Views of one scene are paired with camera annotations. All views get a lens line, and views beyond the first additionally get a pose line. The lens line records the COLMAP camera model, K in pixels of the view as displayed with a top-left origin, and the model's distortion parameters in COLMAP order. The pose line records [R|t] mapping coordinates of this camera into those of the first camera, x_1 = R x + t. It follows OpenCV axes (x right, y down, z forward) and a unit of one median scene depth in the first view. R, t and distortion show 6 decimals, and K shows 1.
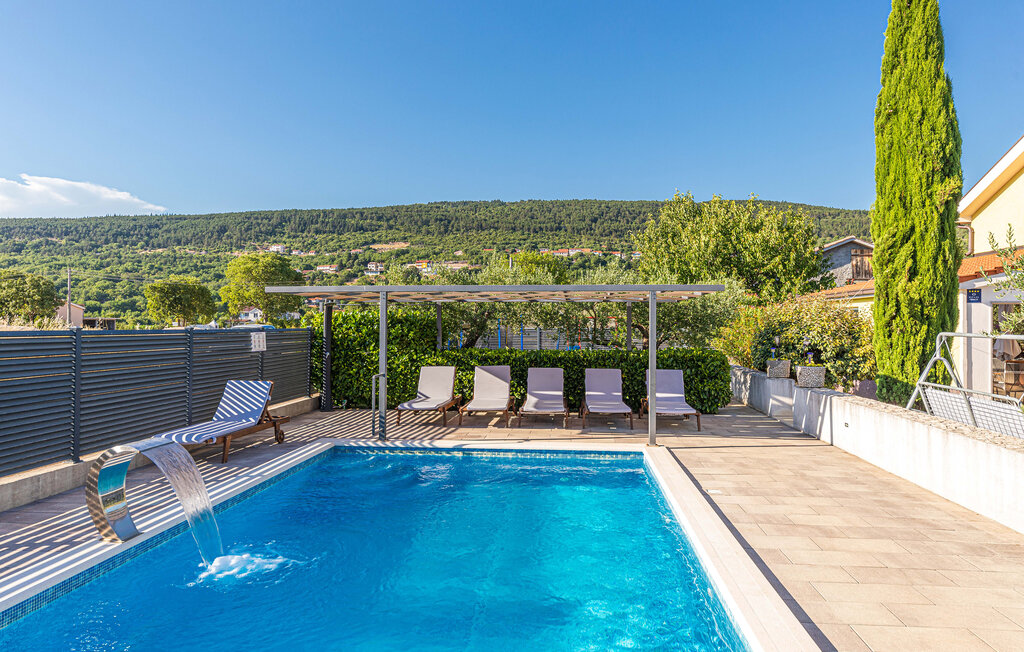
lens RADIAL K [[658.1, 0, 512.0], [0, 658.1, 326.0], [0, 0, 1]] dist [0.002851, 0.000337]
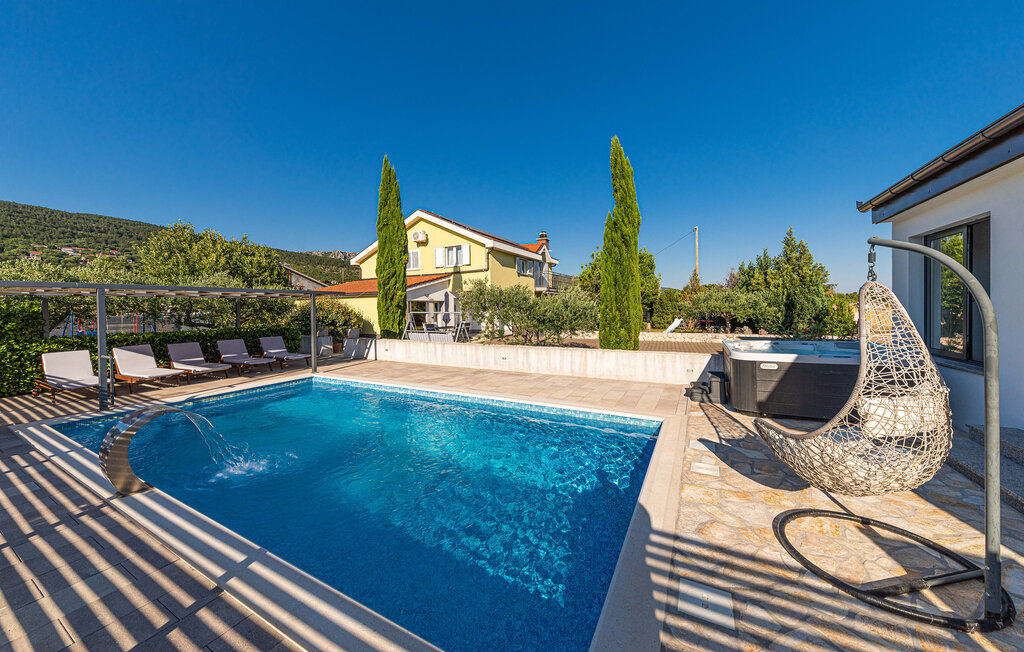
lens RADIAL K [[359.3, 0, 505.2], [0, 359.3, 313.5], [0, 0, 1]] dist [0.000908, -0.000072]
pose [[0.392001, -0.025846, 0.919602, -0.514788], [0.017739, 0.999632, 0.020533, -0.006144], [-0.919794, 0.008264, 0.392315, 0.055116]]
